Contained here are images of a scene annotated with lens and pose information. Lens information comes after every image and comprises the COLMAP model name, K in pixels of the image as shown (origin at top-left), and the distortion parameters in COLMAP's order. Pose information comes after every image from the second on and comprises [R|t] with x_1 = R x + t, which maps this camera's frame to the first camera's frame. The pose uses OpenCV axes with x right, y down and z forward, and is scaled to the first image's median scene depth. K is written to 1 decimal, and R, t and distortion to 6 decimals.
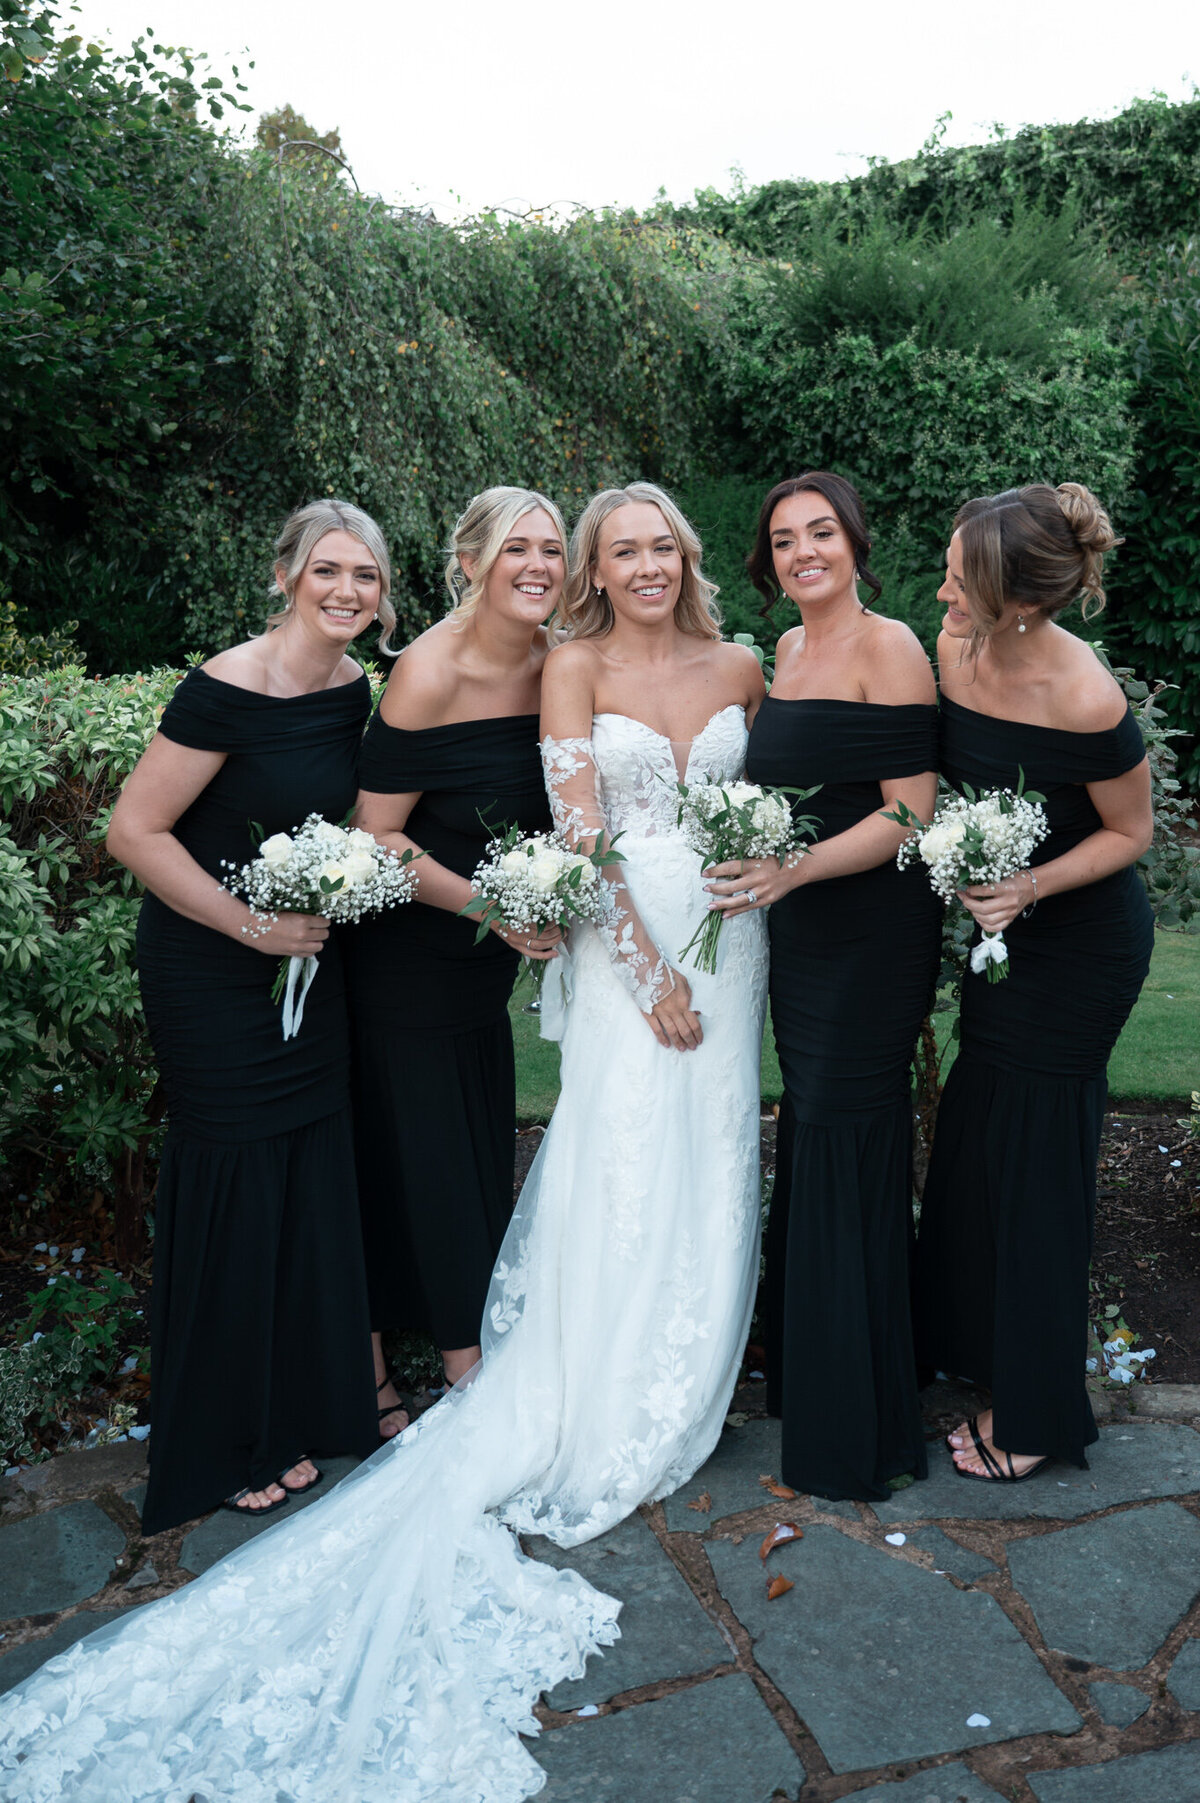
lens RADIAL K [[1626.6, 0, 729.6], [0, 1626.6, 705.4], [0, 0, 1]] dist [-0.003915, 0.001100]
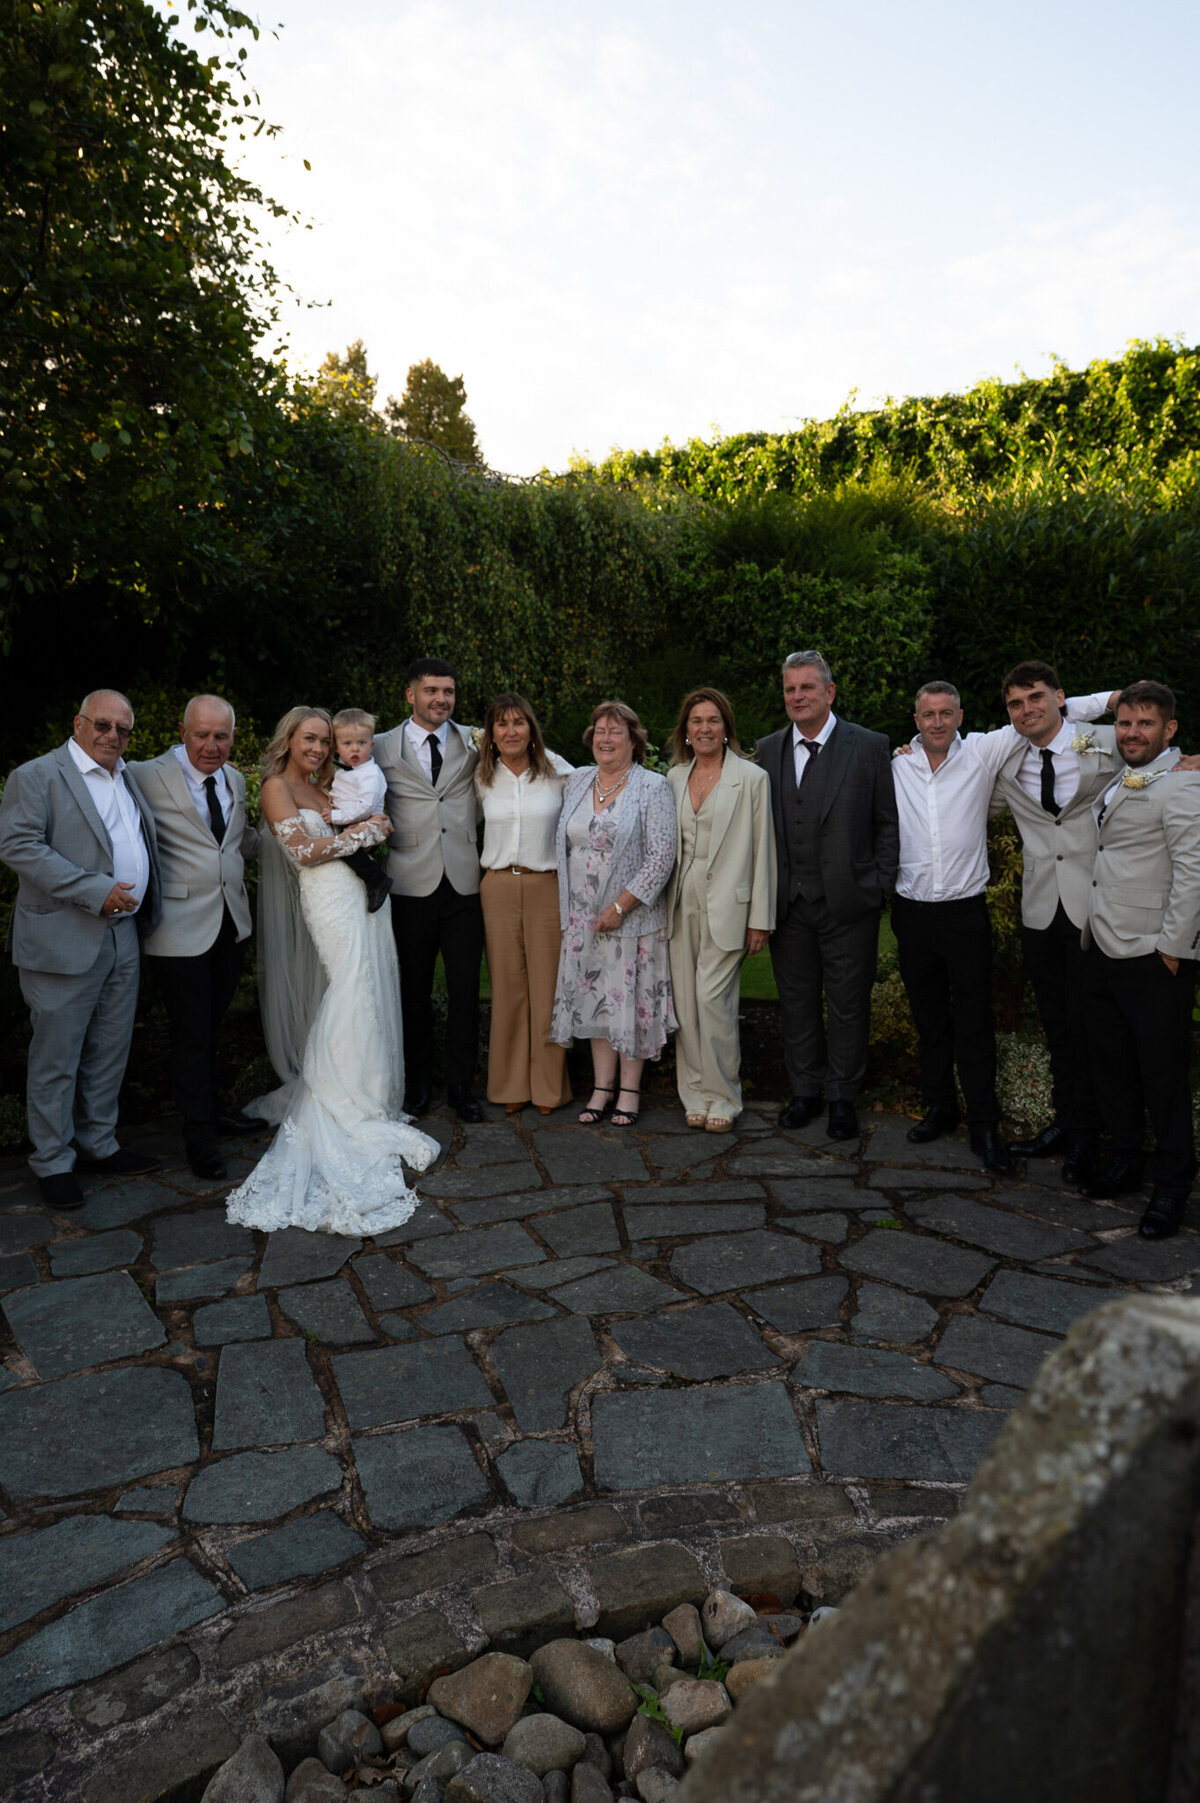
lens RADIAL K [[1215.3, 0, 613.9], [0, 1215.3, 917.8], [0, 0, 1]] dist [-0.002254, 0.005995]
pose [[0.992341, 0.042196, -0.116096, 0.102090], [-0.029357, 0.993481, 0.110155, -0.004957], [0.119988, -0.105903, 0.987111, -0.256886]]
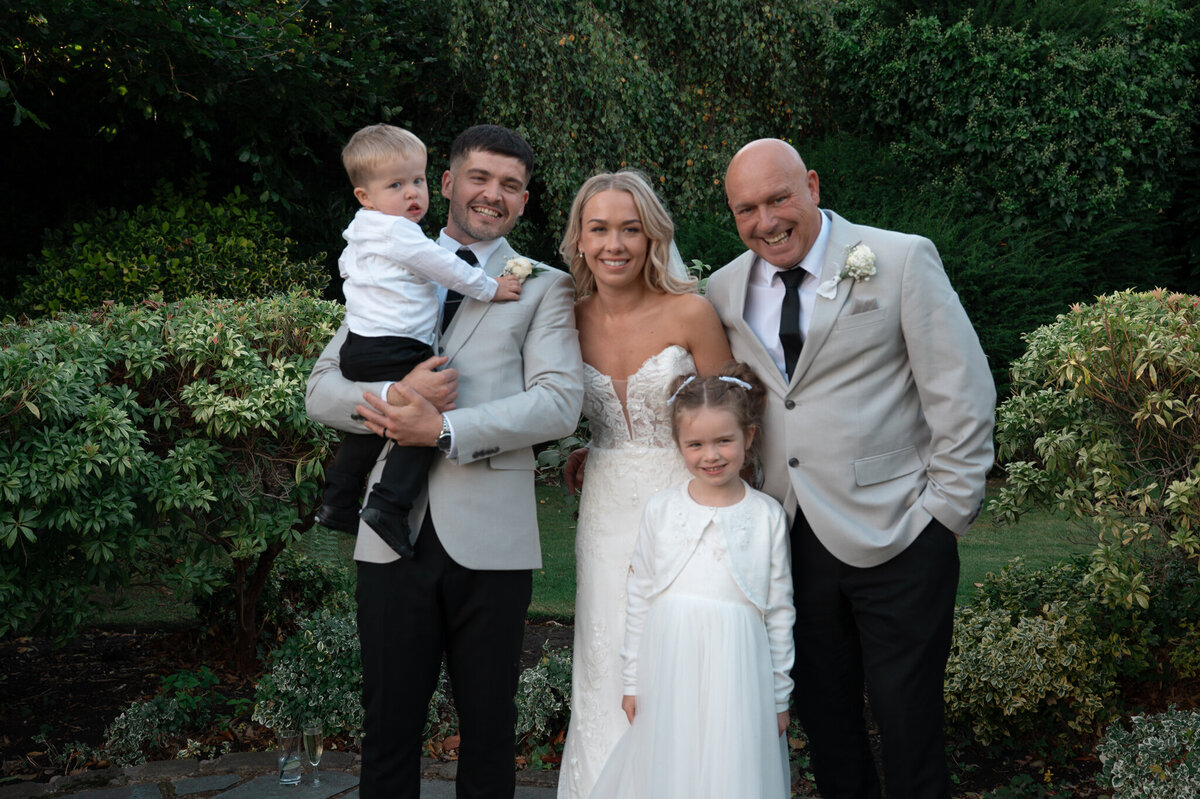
lens RADIAL K [[1467.6, 0, 632.9], [0, 1467.6, 400.9], [0, 0, 1]] dist [0.010160, 0.000000]
pose [[0.960880, 0.034376, -0.274822, 0.180816], [-0.017739, 0.997869, 0.062795, -0.008495], [0.276395, -0.055463, 0.959442, -0.119541]]
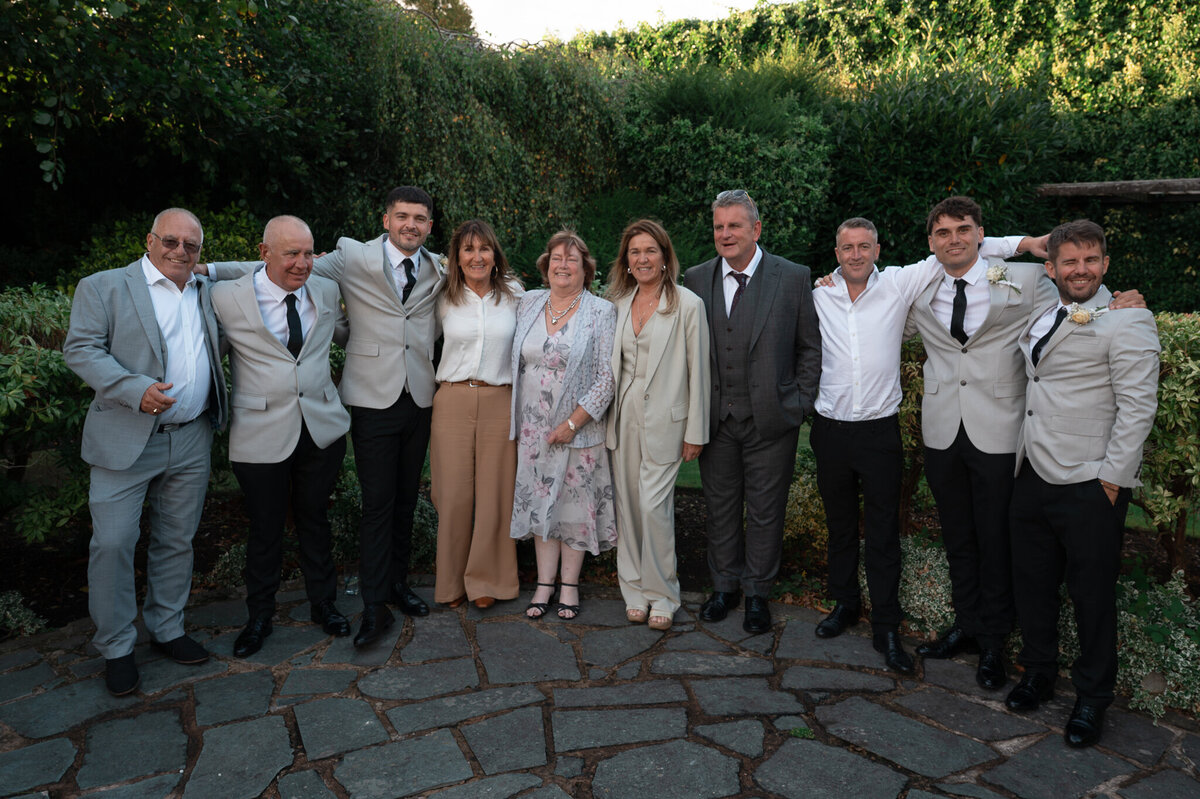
lens RADIAL K [[904.0, 0, 618.0], [0, 904.0, 411.9], [0, 0, 1]] dist [-0.000165, 0.001232]
pose [[0.995560, 0.059095, -0.073260, 0.102351], [-0.049289, 0.990406, 0.129101, -0.013128], [0.080187, -0.124917, 0.988922, -0.141235]]
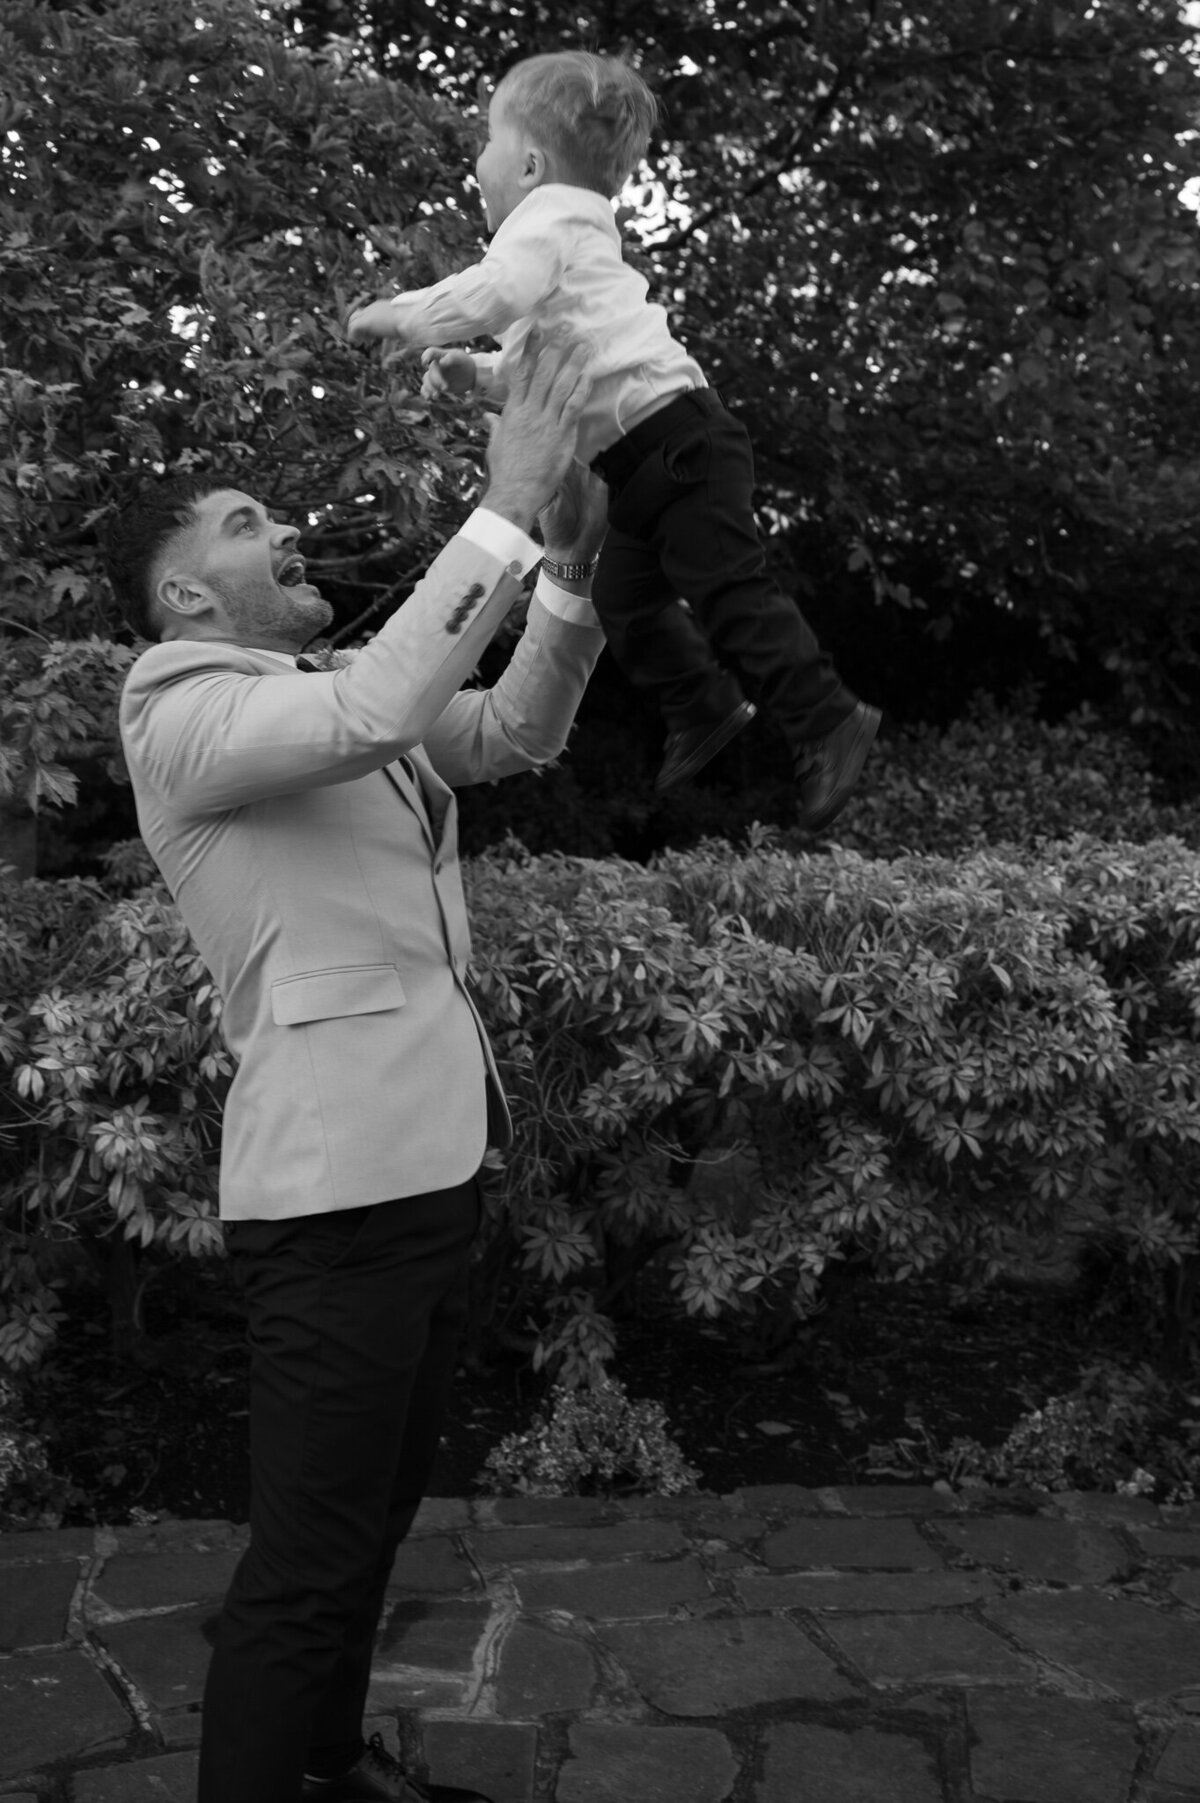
lens RADIAL K [[1884.8, 0, 602.0], [0, 1884.8, 889.4], [0, 0, 1]] dist [0.011766, 0.000000]
pose [[0.758310, 0.090764, -0.645544, 0.065149], [-0.092421, 0.995226, 0.031364, 0.003321], [0.645309, 0.035878, 0.763078, -0.115396]]
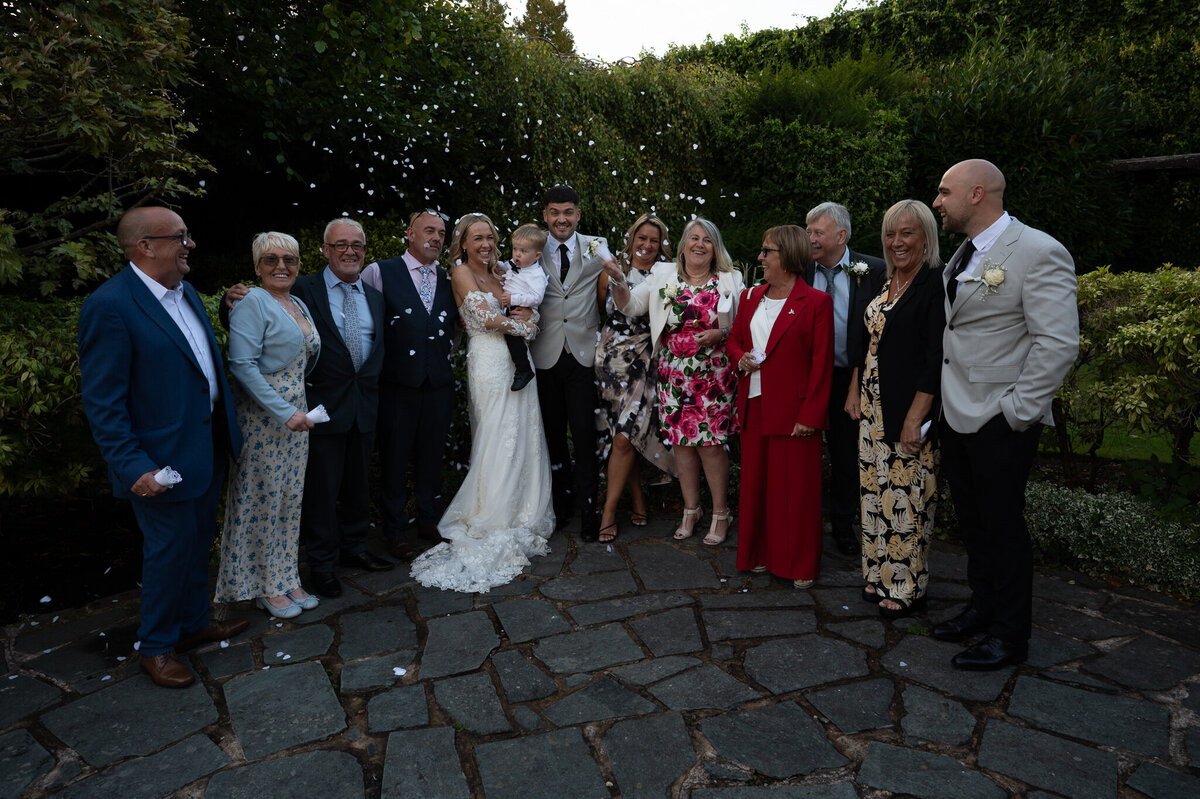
lens RADIAL K [[808.8, 0, 608.4], [0, 808.8, 391.0], [0, 0, 1]] dist [-0.002254, 0.005995]
pose [[0.981798, 0.041868, -0.185253, 0.077546], [-0.016695, 0.990649, 0.135412, -0.002868], [0.189191, -0.129855, 0.973316, -0.179989]]
